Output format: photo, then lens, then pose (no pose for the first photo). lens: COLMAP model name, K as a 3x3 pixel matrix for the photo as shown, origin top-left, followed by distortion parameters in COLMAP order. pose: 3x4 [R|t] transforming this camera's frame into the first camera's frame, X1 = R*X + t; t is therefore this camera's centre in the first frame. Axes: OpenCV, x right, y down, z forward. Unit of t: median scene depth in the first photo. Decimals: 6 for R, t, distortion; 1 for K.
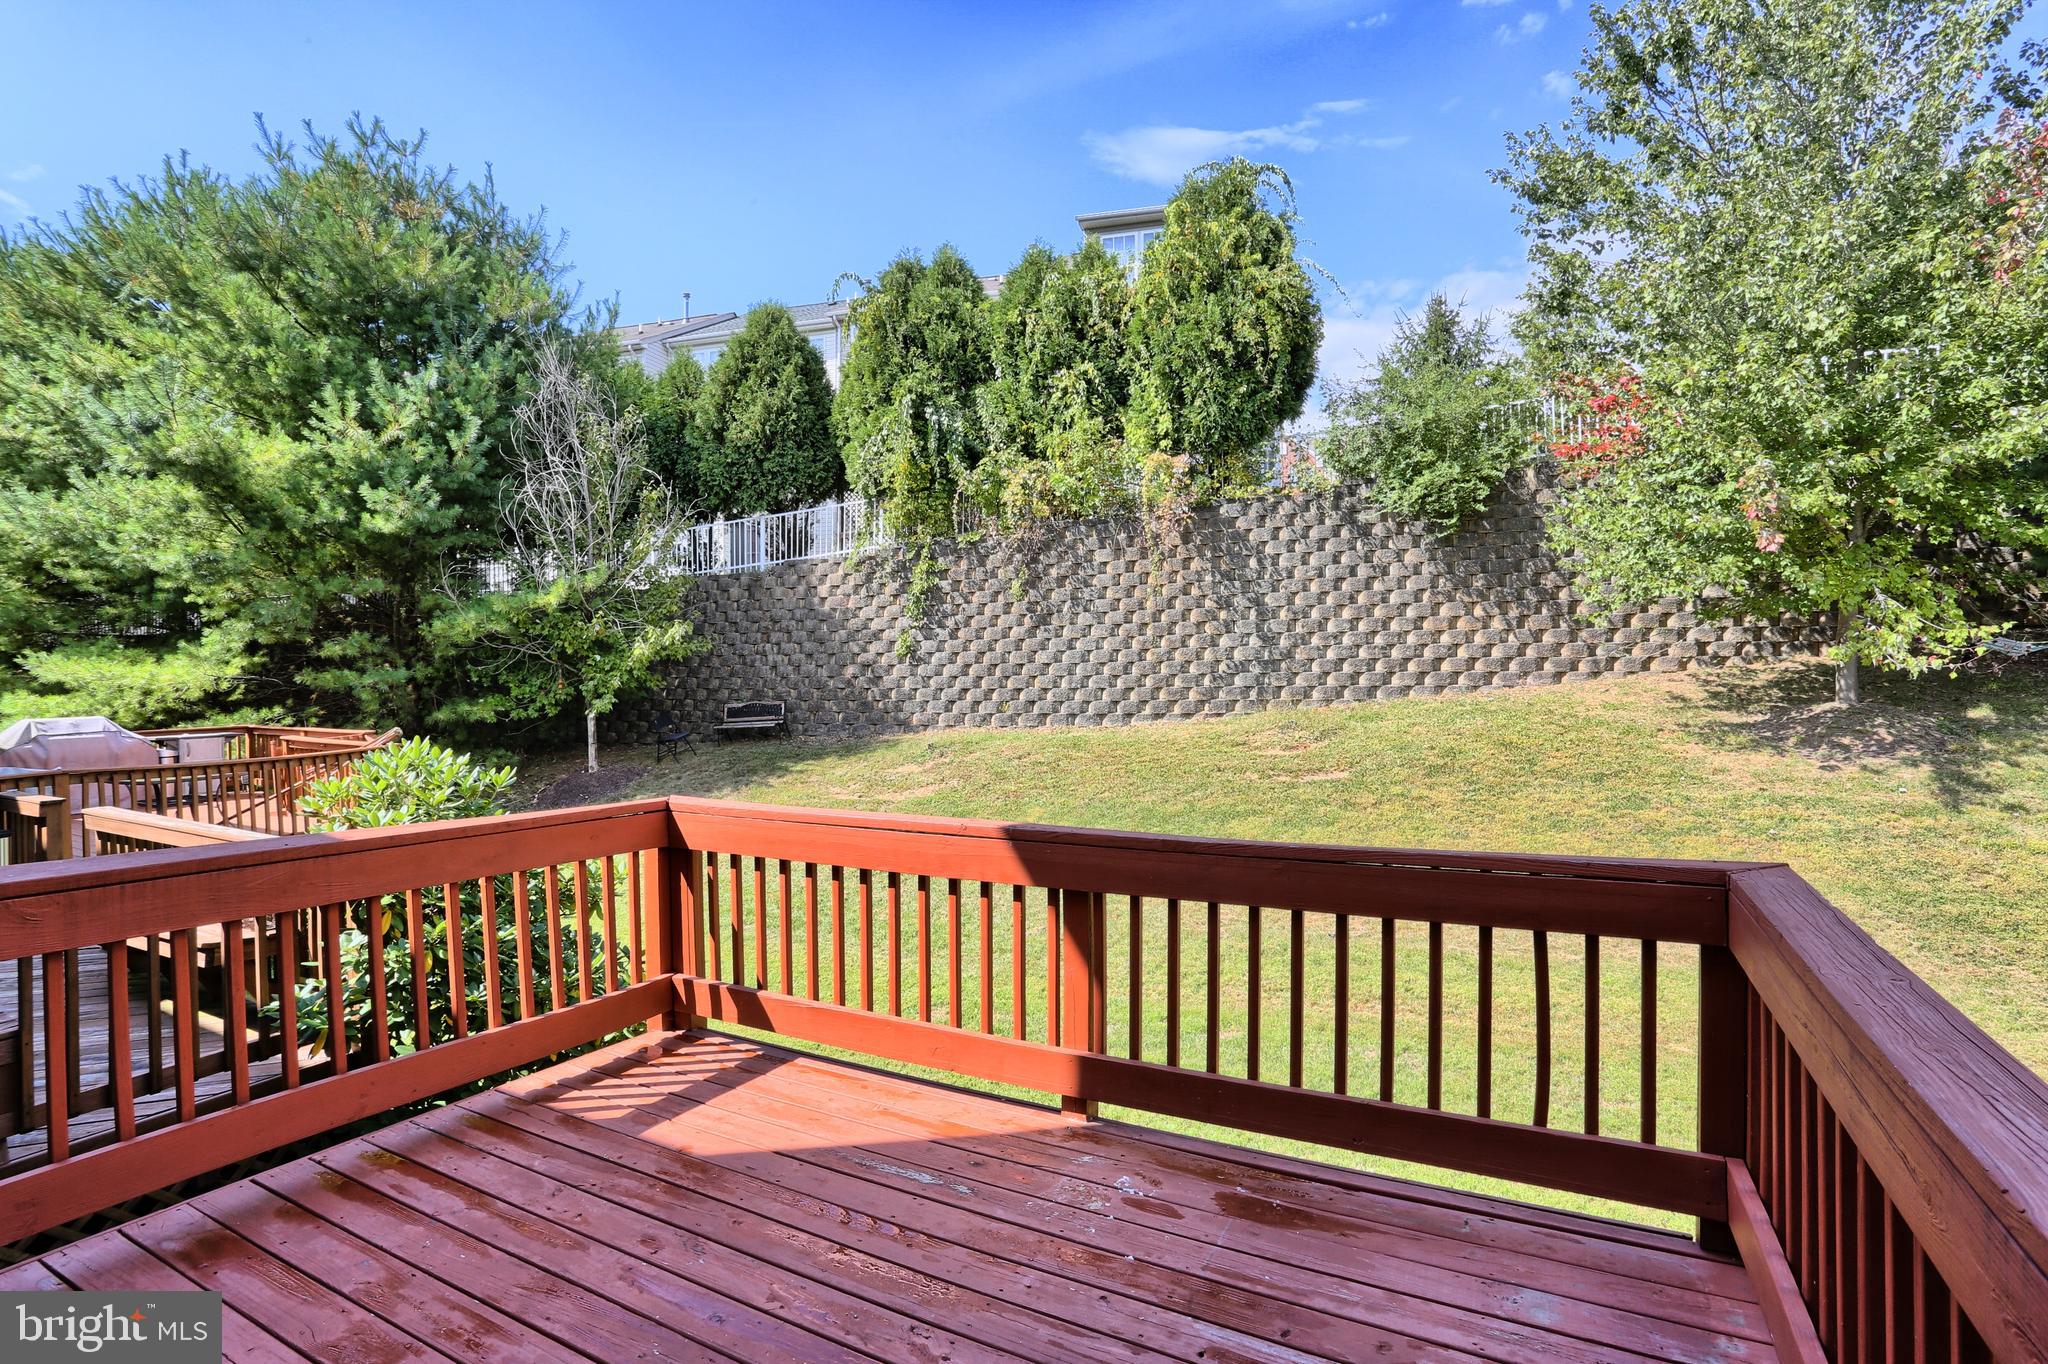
lens RADIAL K [[996.3, 0, 1027.5], [0, 996.3, 677.3], [0, 0, 1]] dist [-0.053833, 0.019015]
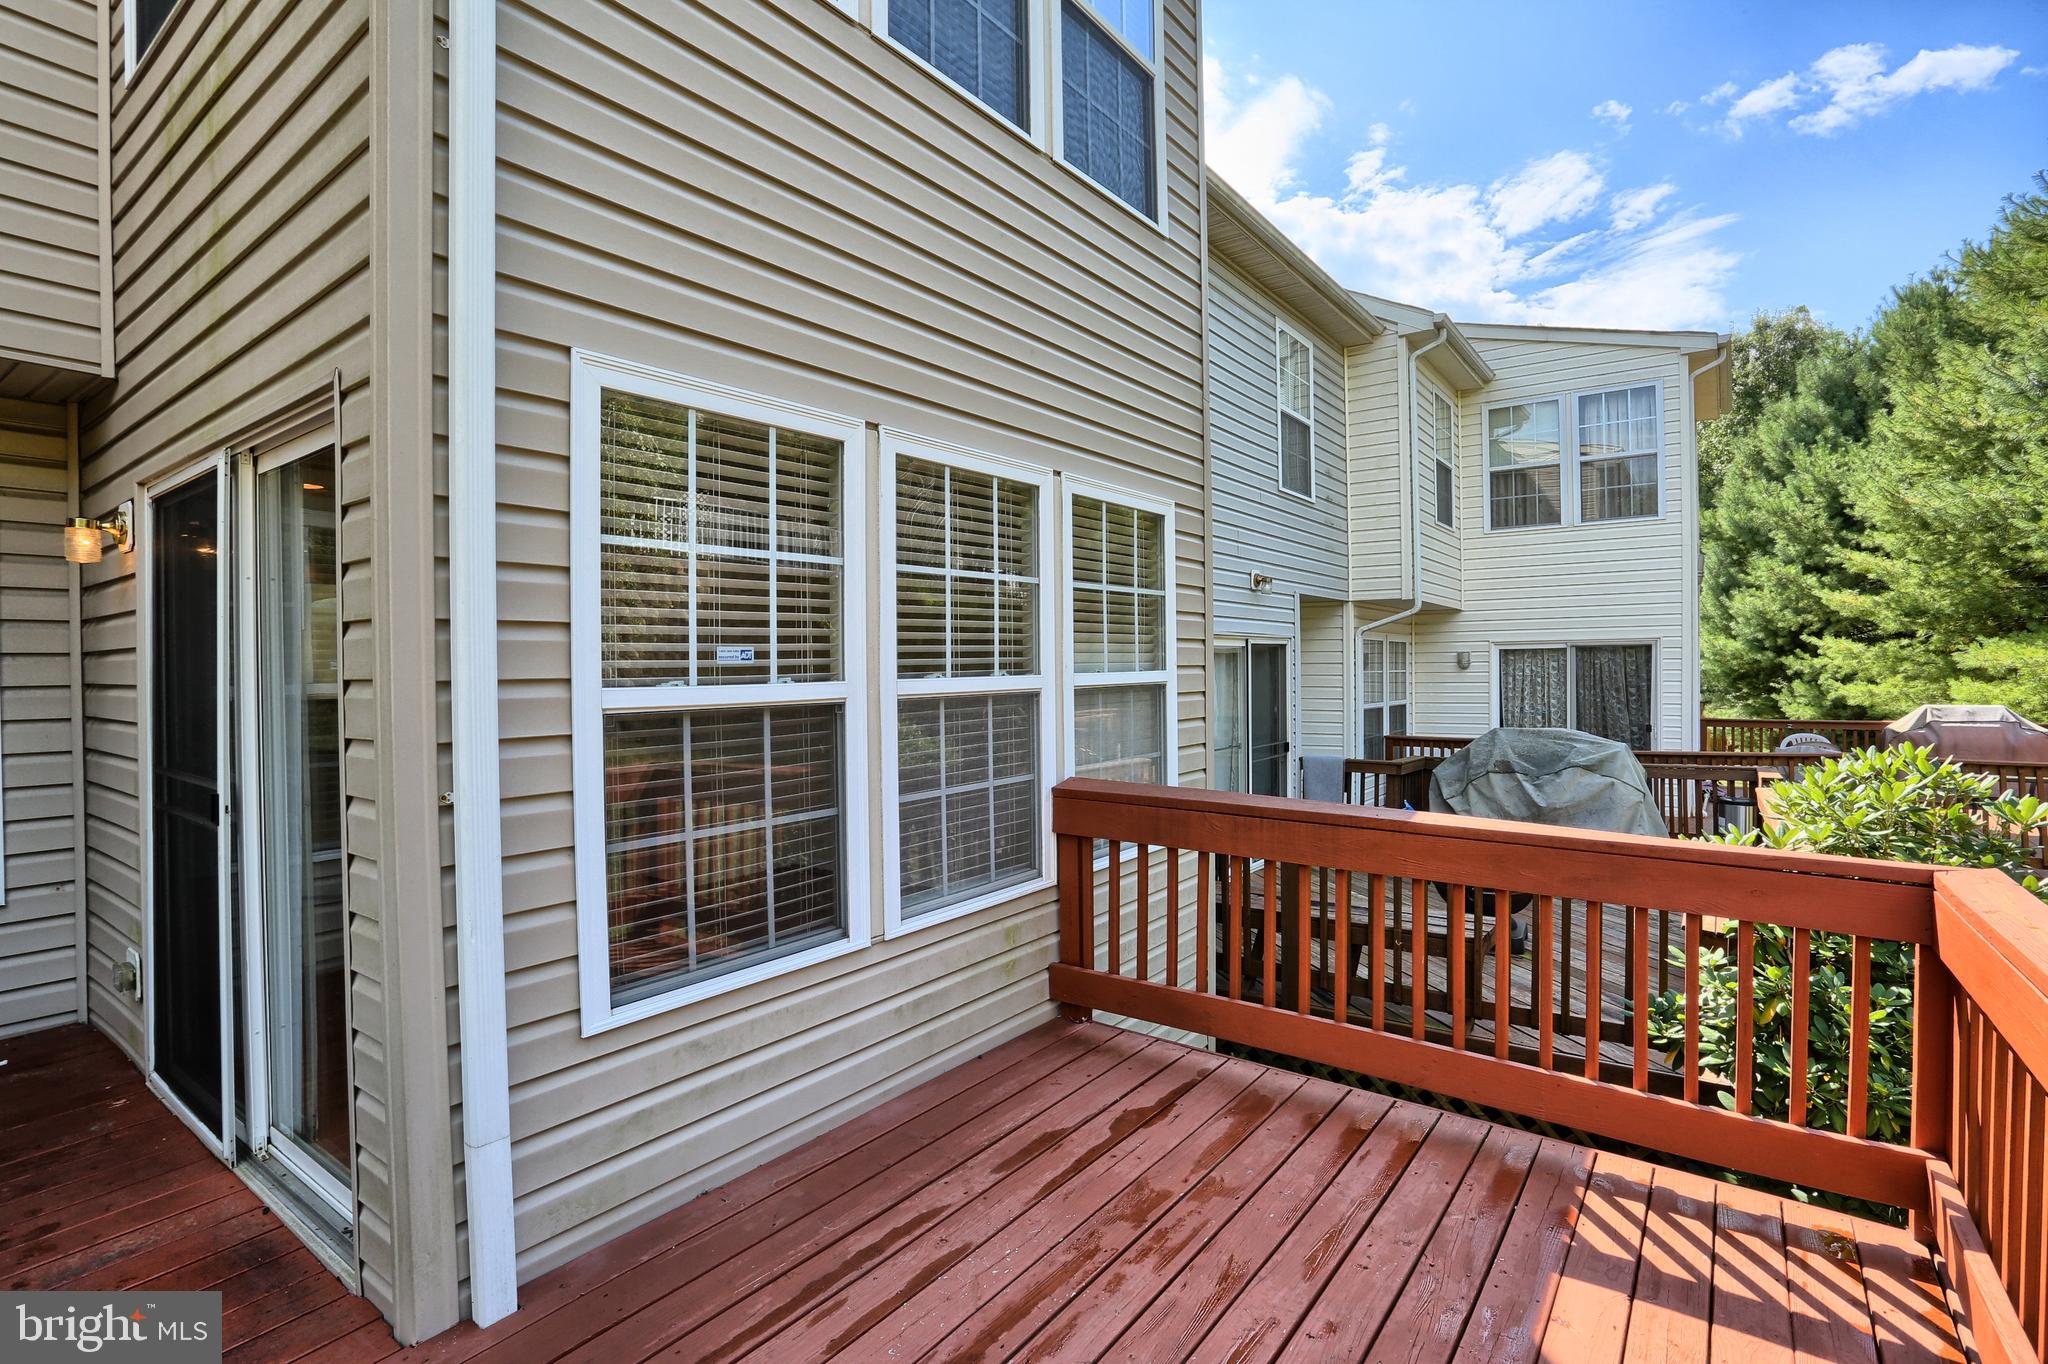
lens RADIAL K [[996.3, 0, 1031.0], [0, 996.3, 675.2], [0, 0, 1]] dist [-0.053833, 0.019015]
pose [[-0.148323, 0.012706, -0.988857, 0.372192], [0.000031, 0.999918, 0.012843, -0.004484], [0.988939, 0.001874, -0.148311, 0.659272]]
